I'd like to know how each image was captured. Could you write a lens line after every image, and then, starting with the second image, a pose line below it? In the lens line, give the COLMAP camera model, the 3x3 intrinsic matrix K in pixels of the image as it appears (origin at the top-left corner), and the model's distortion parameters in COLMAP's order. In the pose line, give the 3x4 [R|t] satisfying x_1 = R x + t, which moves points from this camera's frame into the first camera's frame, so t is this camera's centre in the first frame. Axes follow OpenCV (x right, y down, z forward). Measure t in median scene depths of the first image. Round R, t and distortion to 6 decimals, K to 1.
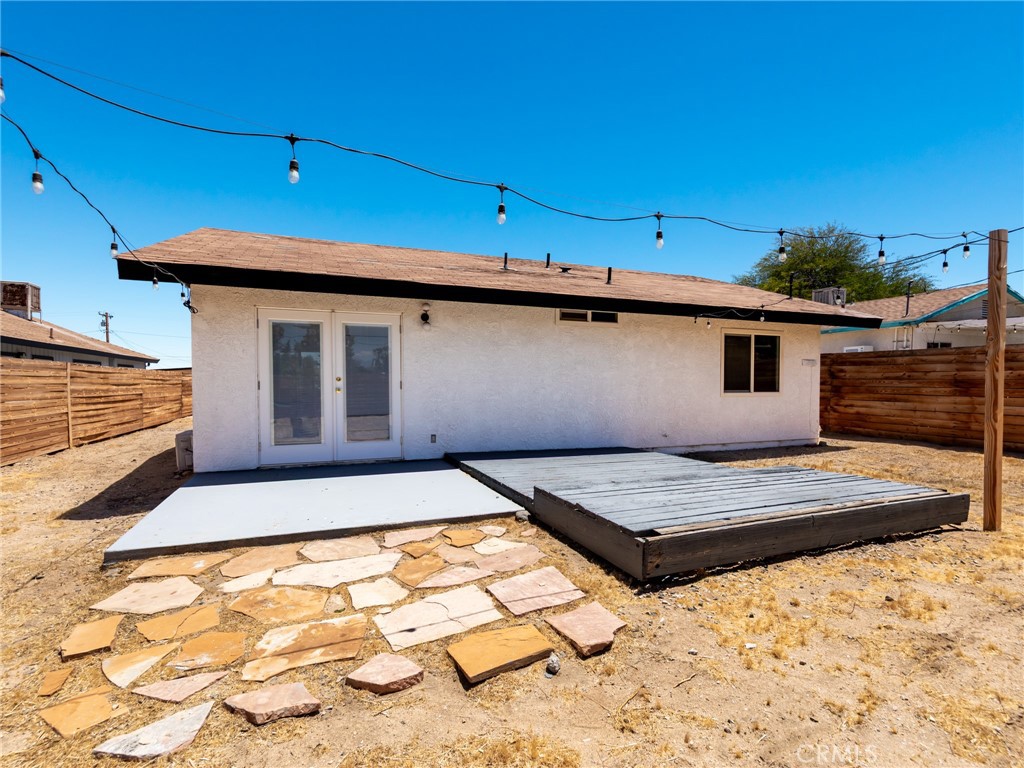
lens RADIAL K [[472.1, 0, 510.2], [0, 472.1, 392.1], [0, 0, 1]] dist [0.006056, 0.000228]
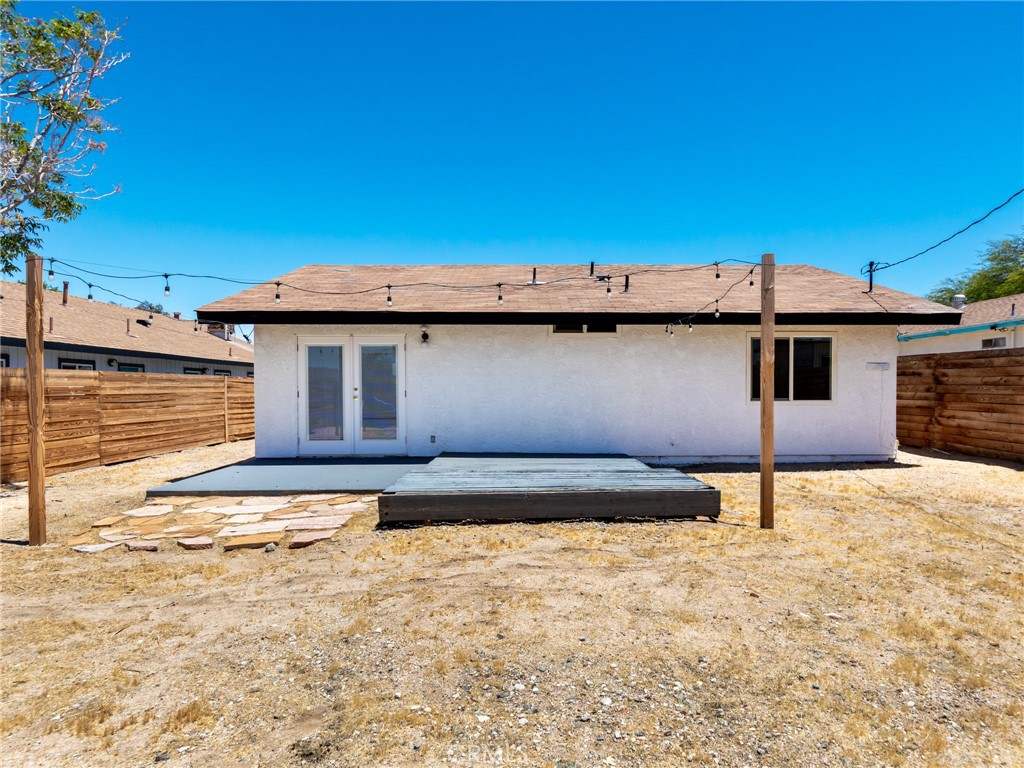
lens RADIAL K [[562.8, 0, 559.2], [0, 562.8, 393.9], [0, 0, 1]] dist [0.000542, 0.005467]
pose [[0.948005, -0.001030, -0.318255, 0.491916], [-0.001772, 0.999962, -0.008514, -0.002543], [0.318252, 0.008635, 0.947967, -0.193606]]
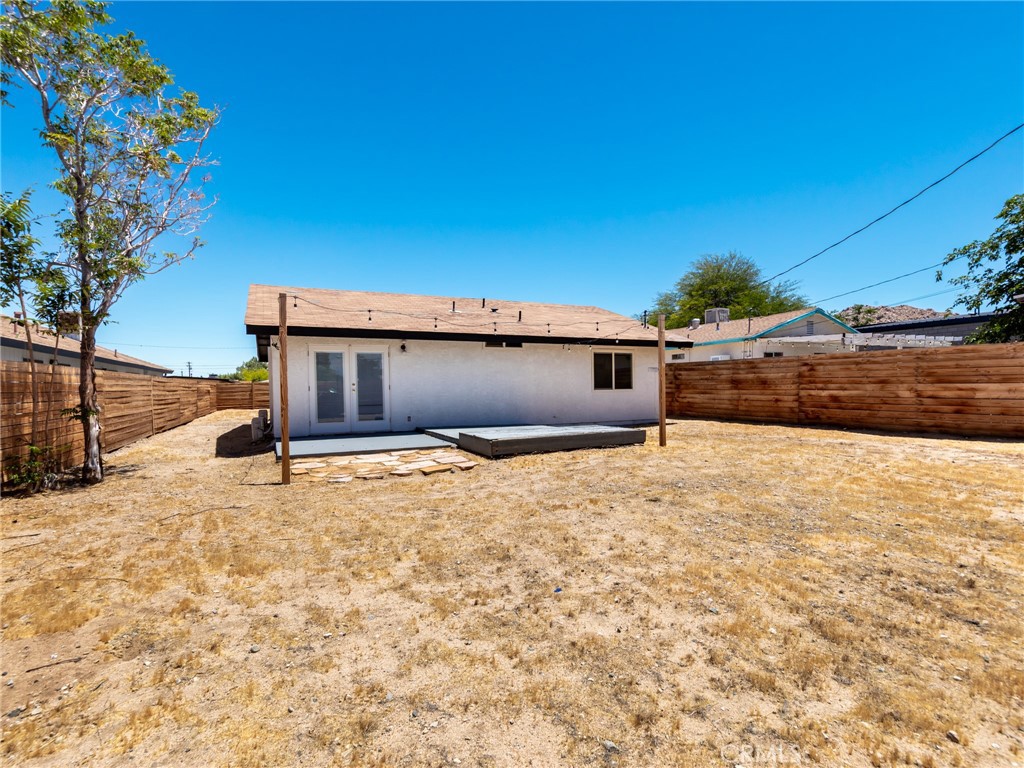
lens RADIAL K [[466.6, 0, 511.3], [0, 466.6, 388.6], [0, 0, 1]] dist [0.002941, 0.000145]
pose [[0.997298, -0.014541, 0.072006, 0.070982], [0.015573, 0.999783, -0.013800, 0.016277], [-0.071789, 0.014885, 0.997309, -0.589403]]
